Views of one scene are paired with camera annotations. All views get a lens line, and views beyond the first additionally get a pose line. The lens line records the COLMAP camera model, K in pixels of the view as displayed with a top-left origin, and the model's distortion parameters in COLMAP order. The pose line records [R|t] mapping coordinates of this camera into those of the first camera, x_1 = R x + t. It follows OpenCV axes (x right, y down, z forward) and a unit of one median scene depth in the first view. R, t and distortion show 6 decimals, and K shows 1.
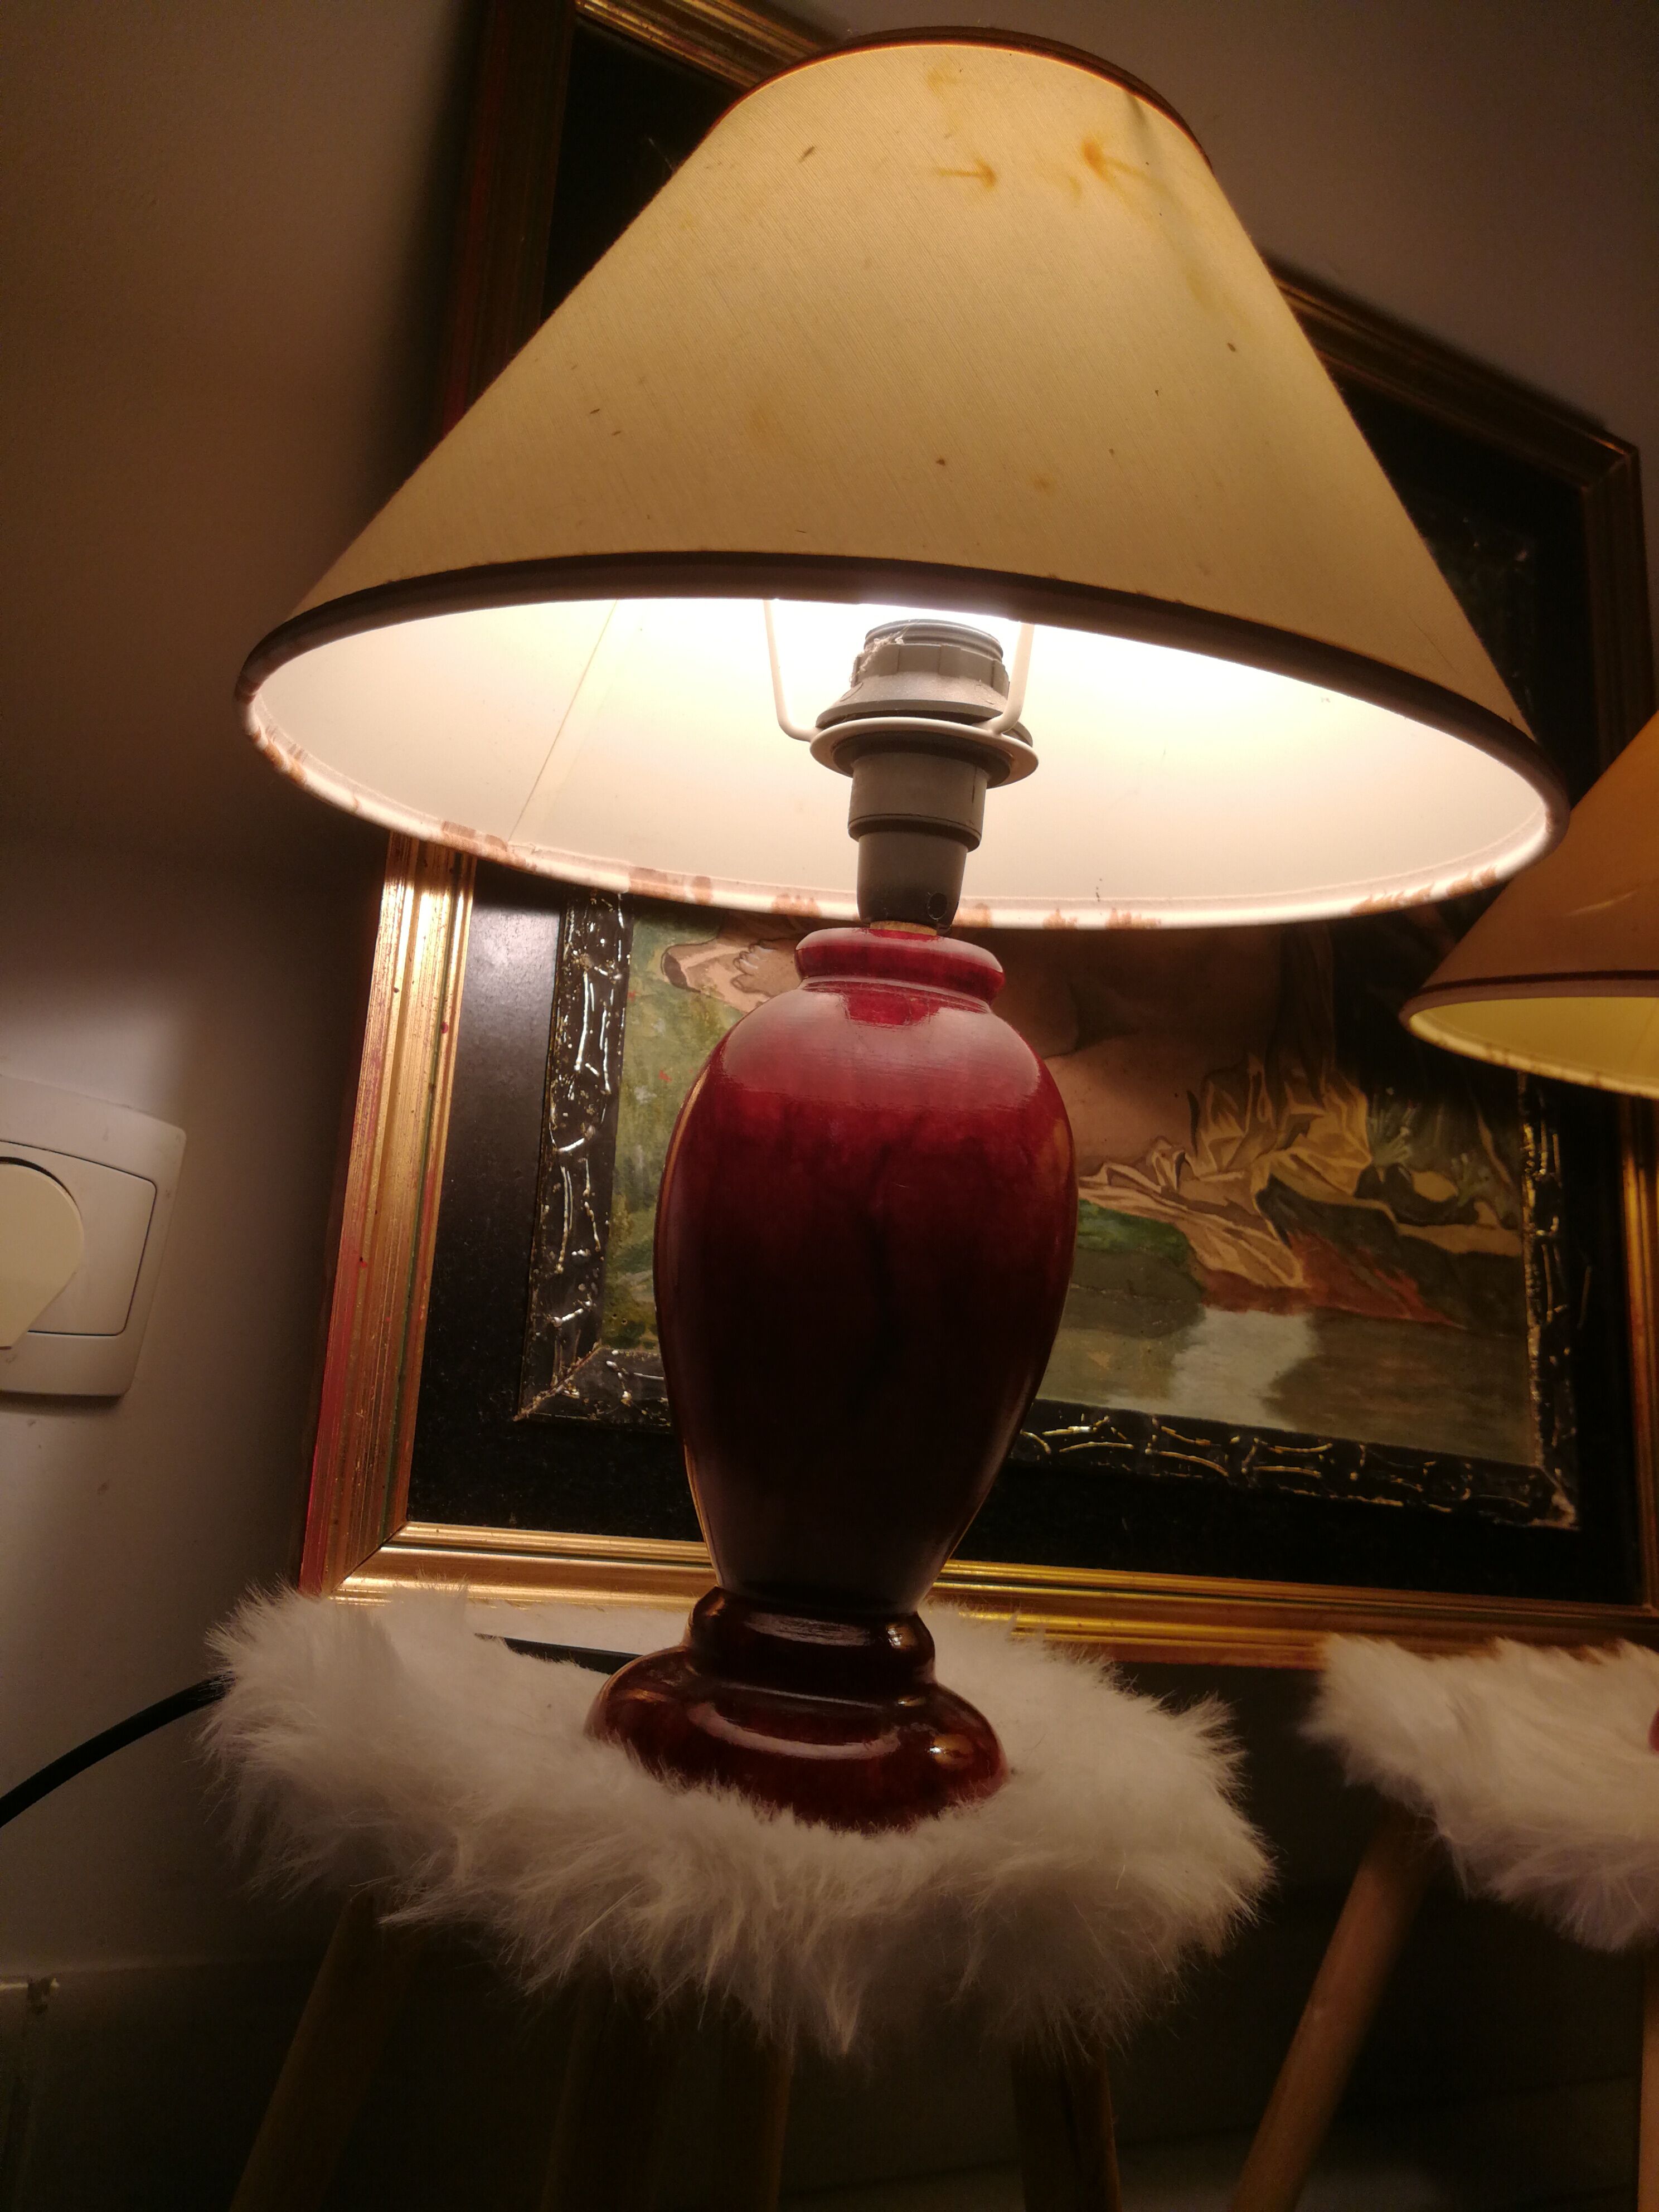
lens RADIAL K [[1818.3, 0, 823.0], [0, 1818.3, 1104.9], [0, 0, 1]] dist [-0.016488, 0.008668]
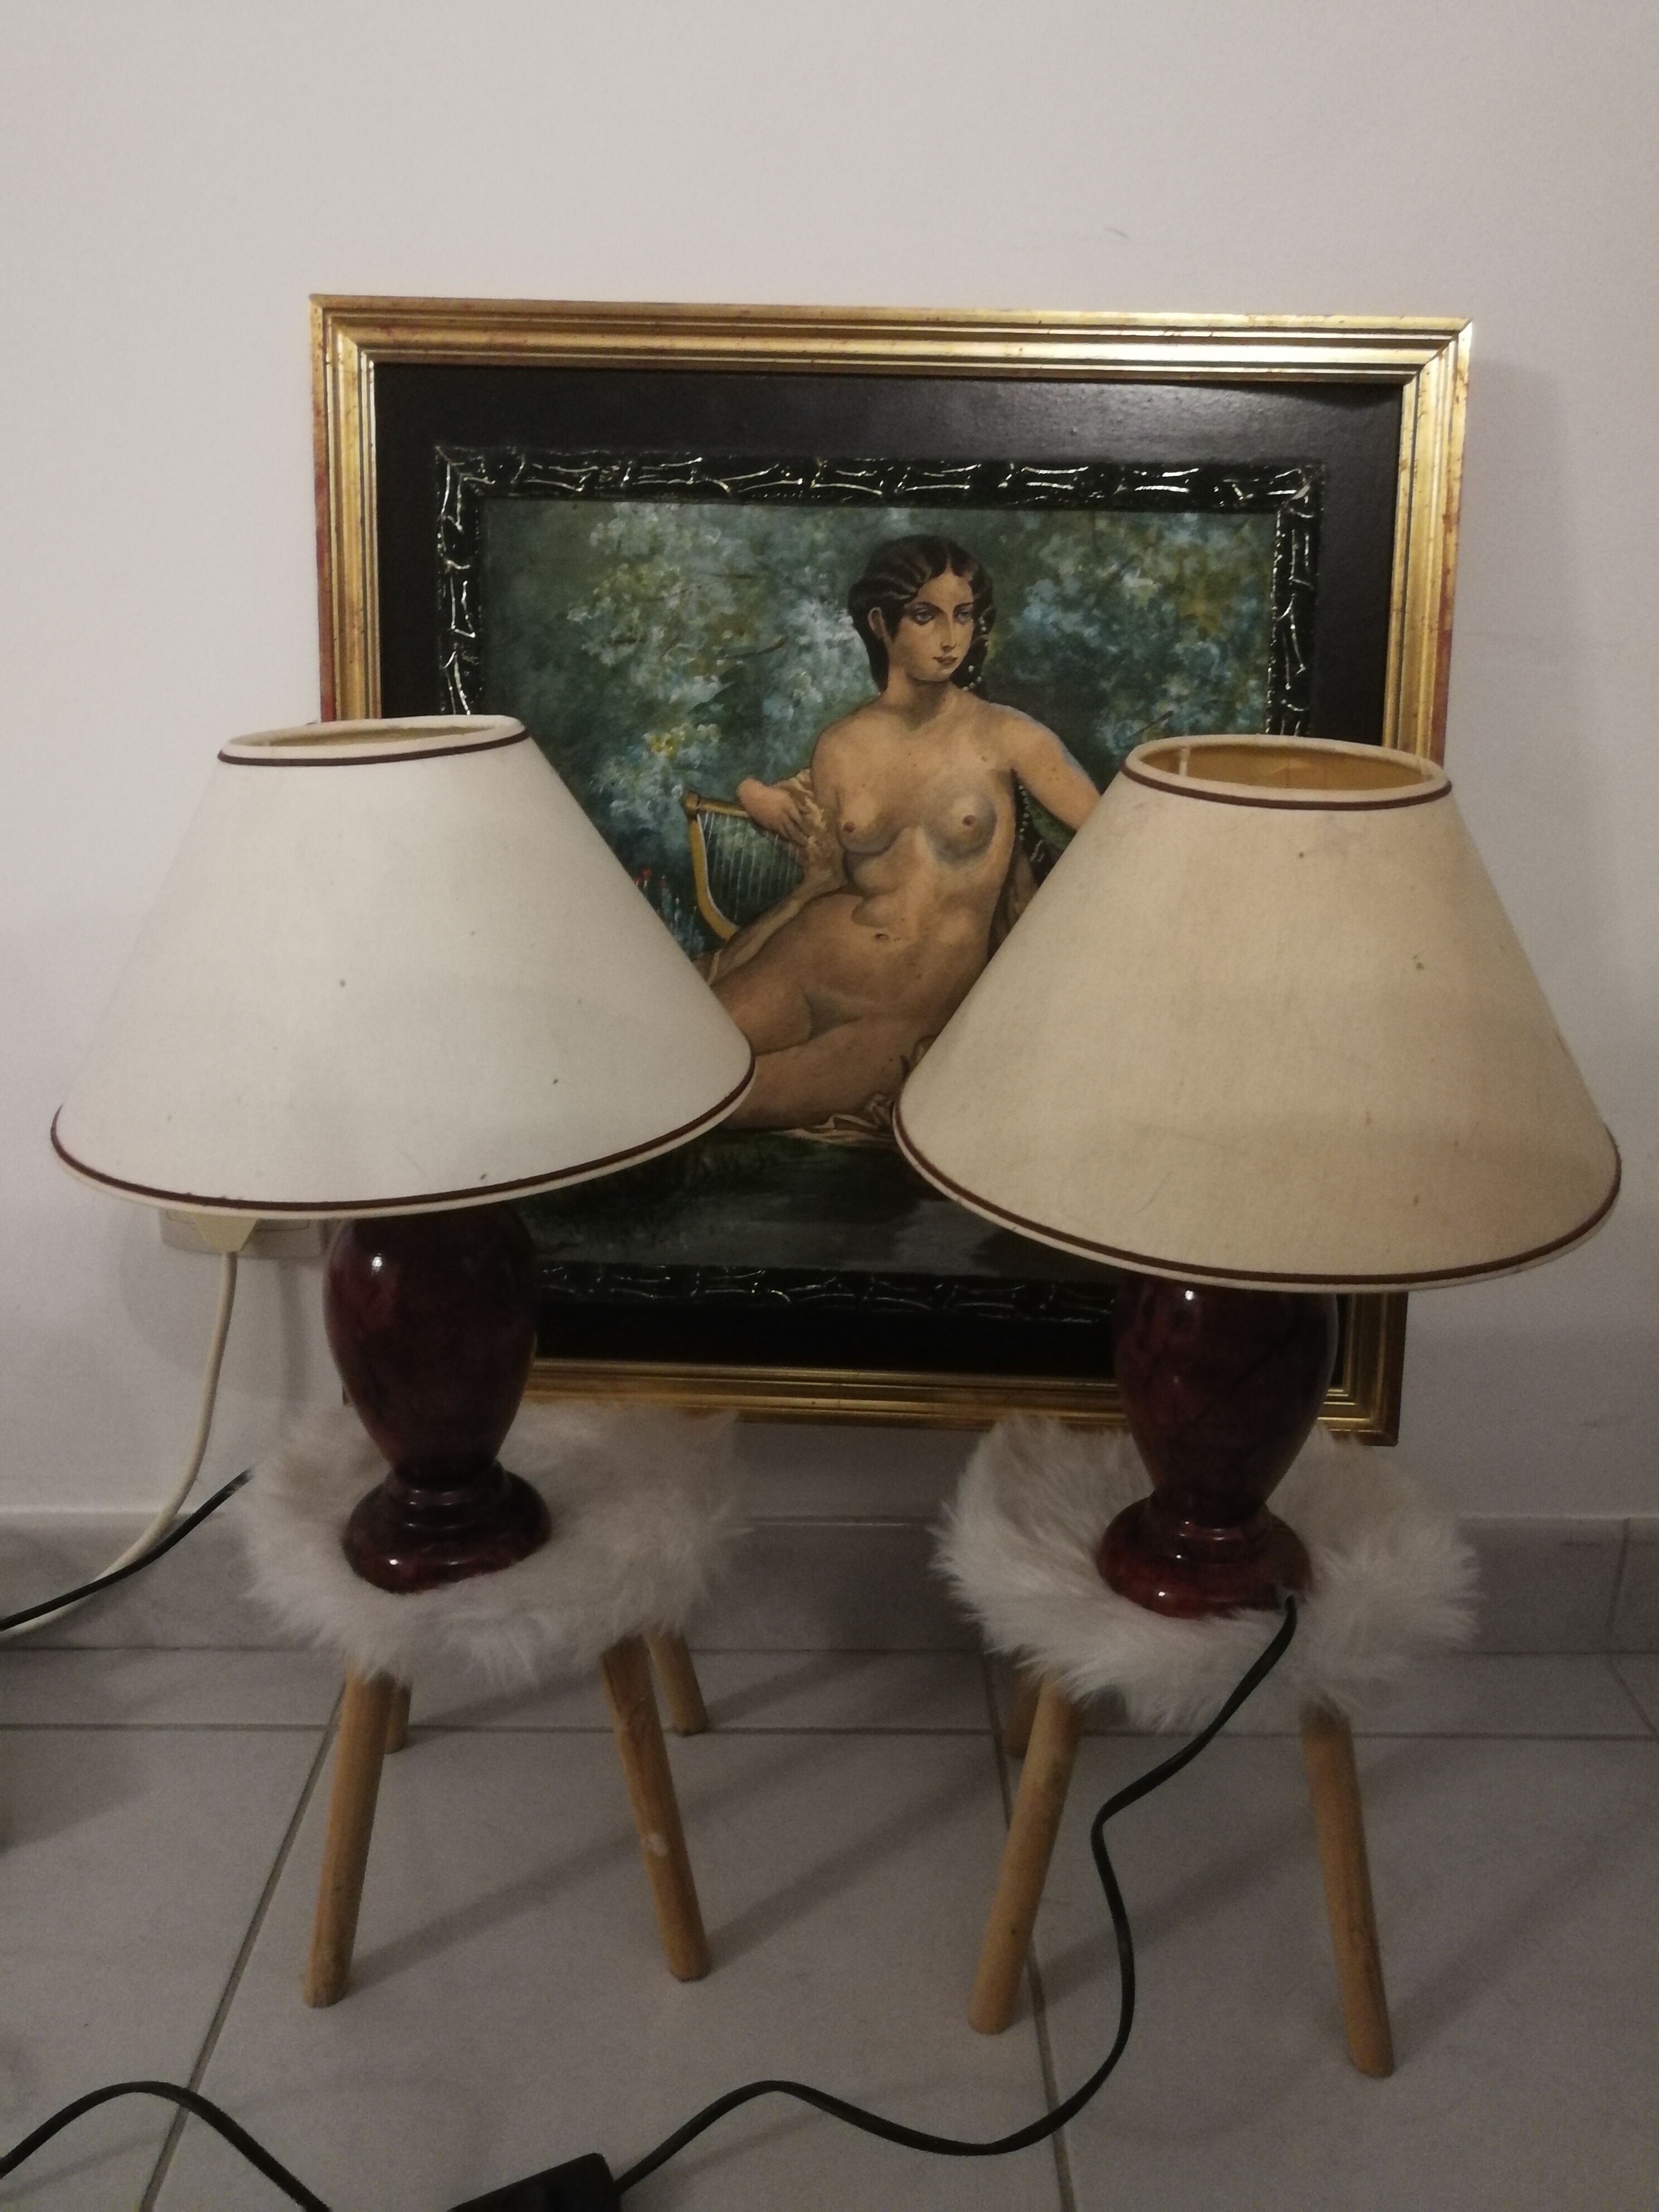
lens RADIAL K [[1818.3, 0, 823.0], [0, 1818.3, 1104.9], [0, 0, 1]] dist [-0.016488, 0.008668]
pose [[0.861982, 0.032895, -0.505871, 0.885114], [0.157042, 0.931475, 0.328164, -0.456060], [0.482001, -0.362315, 0.797749, -0.183911]]
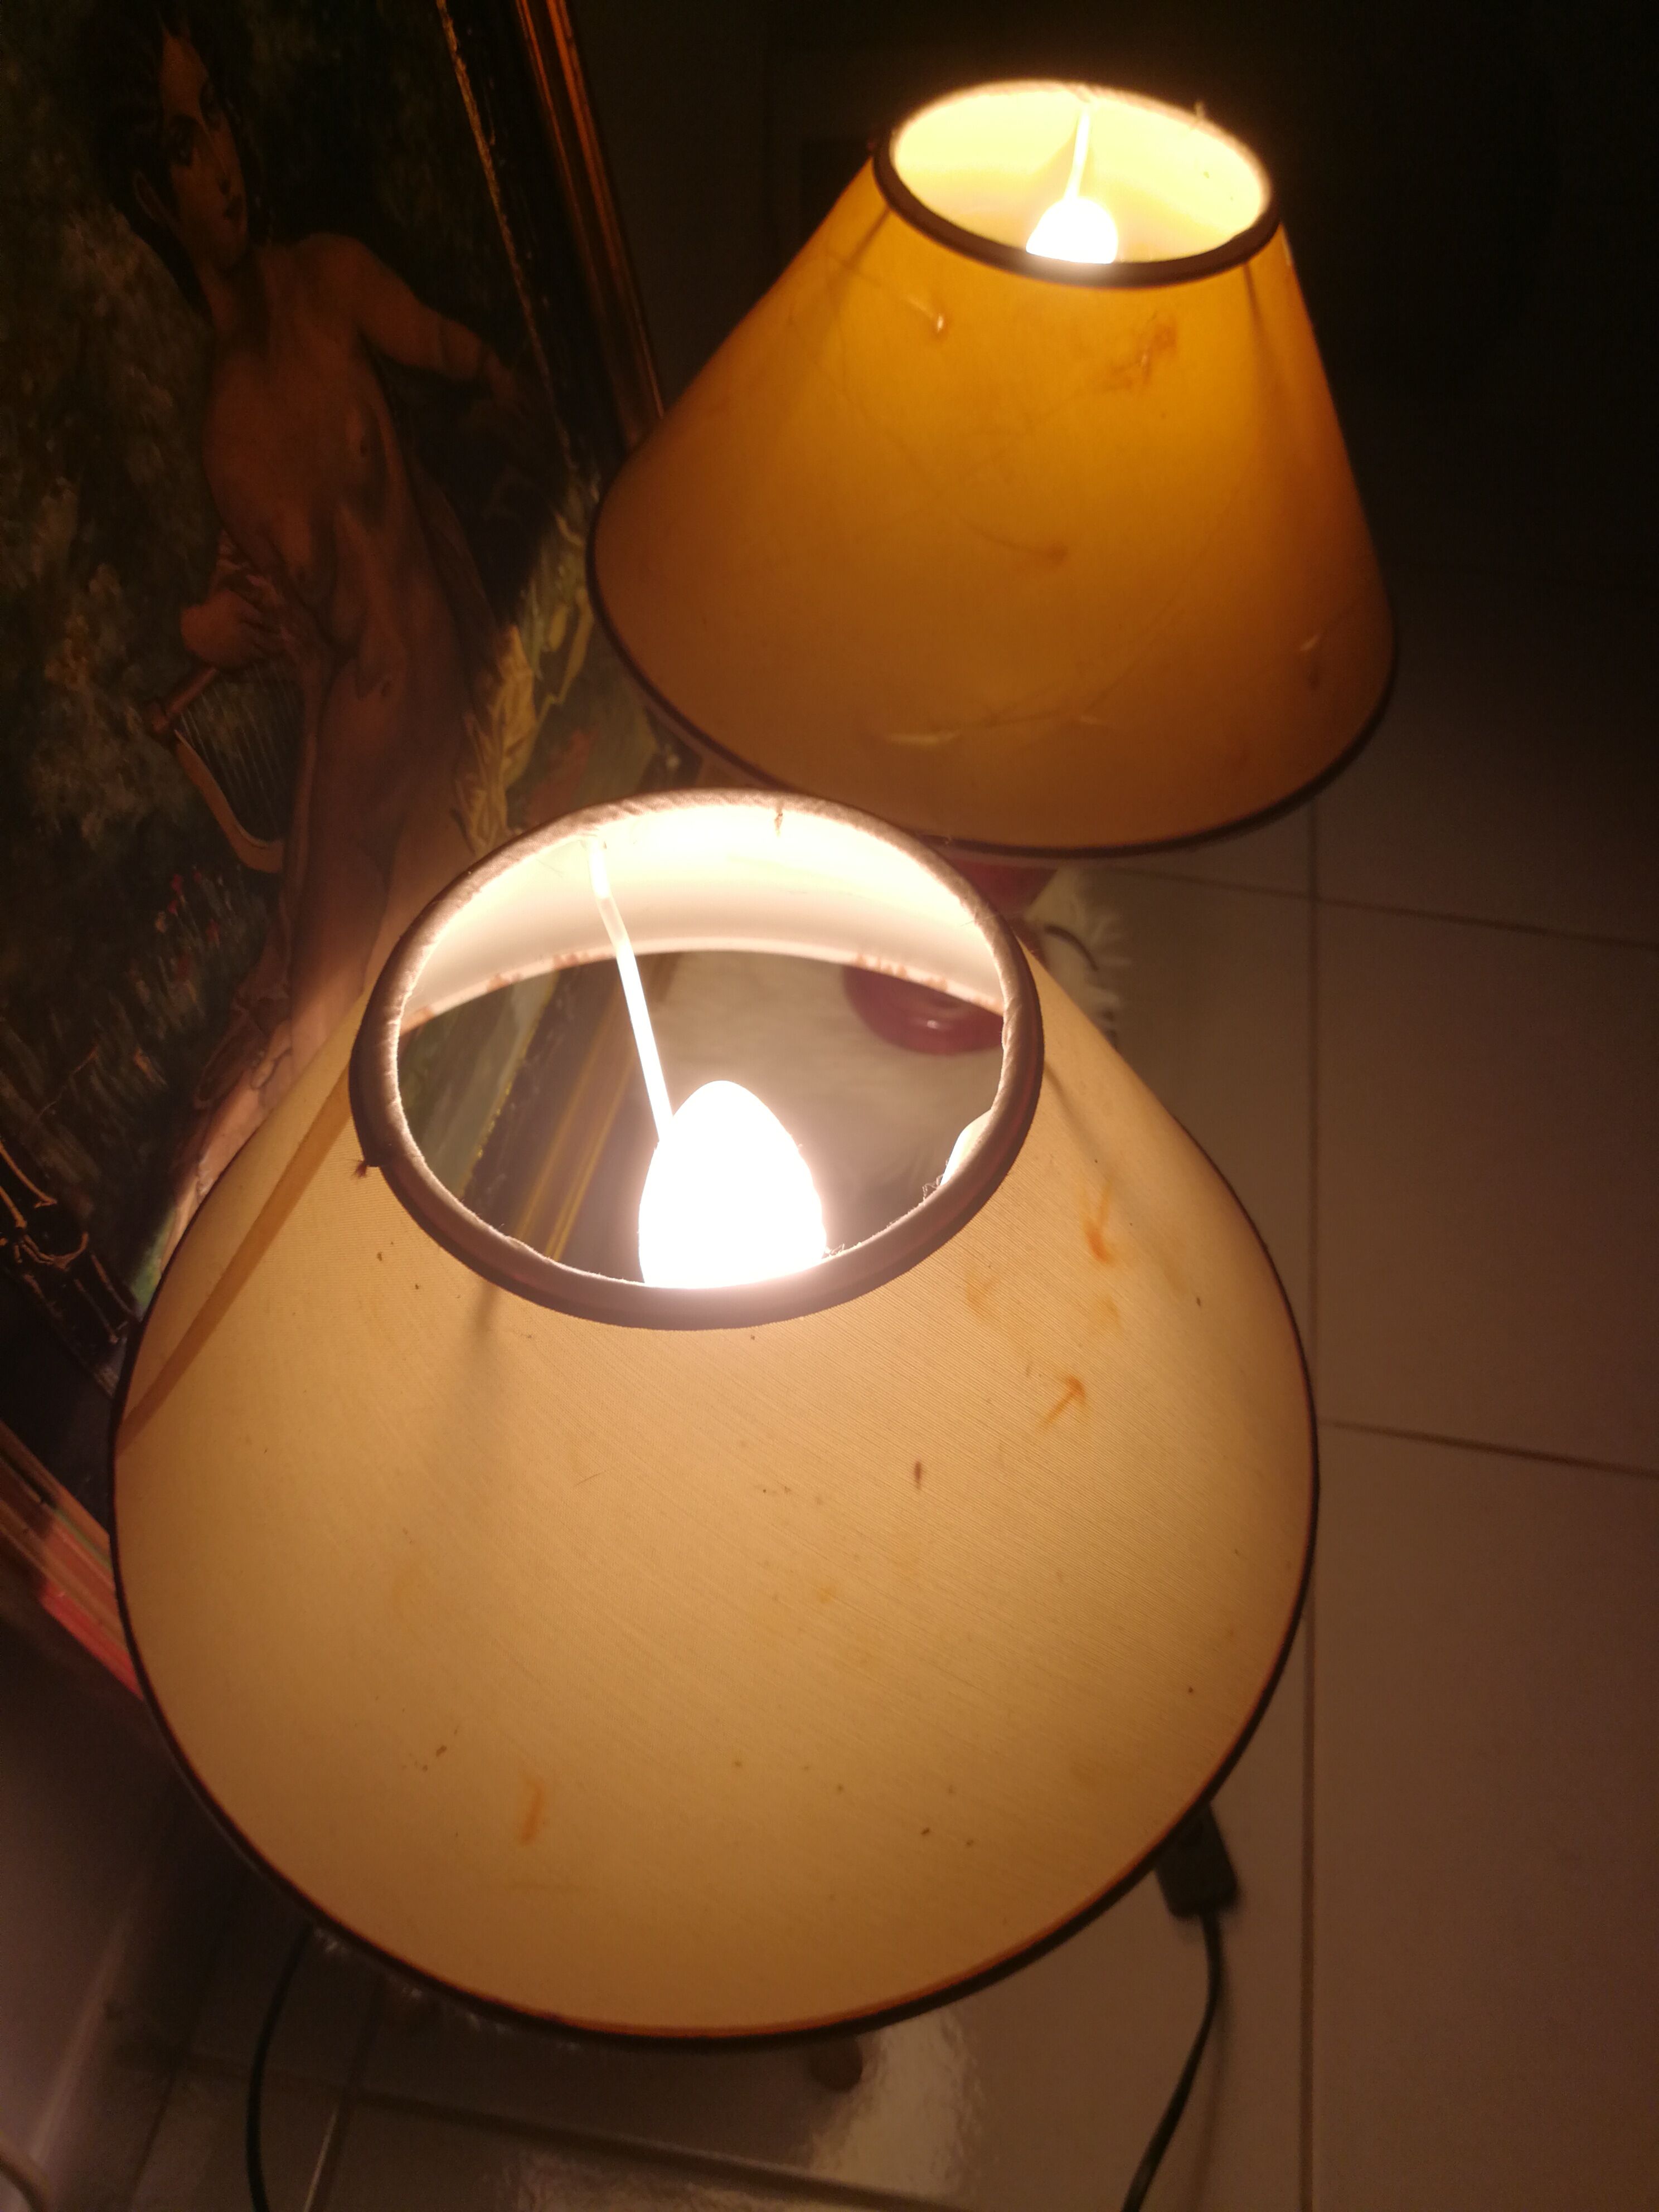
lens RADIAL K [[1818.3, 0, 823.0], [0, 1818.3, 1104.9], [0, 0, 1]] dist [-0.016488, 0.008668]
pose [[0.630206, -0.679808, 0.375103, -0.142905], [-0.006450, 0.478512, 0.878057, -0.788508], [-0.776401, -0.555777, 0.297176, 0.485579]]
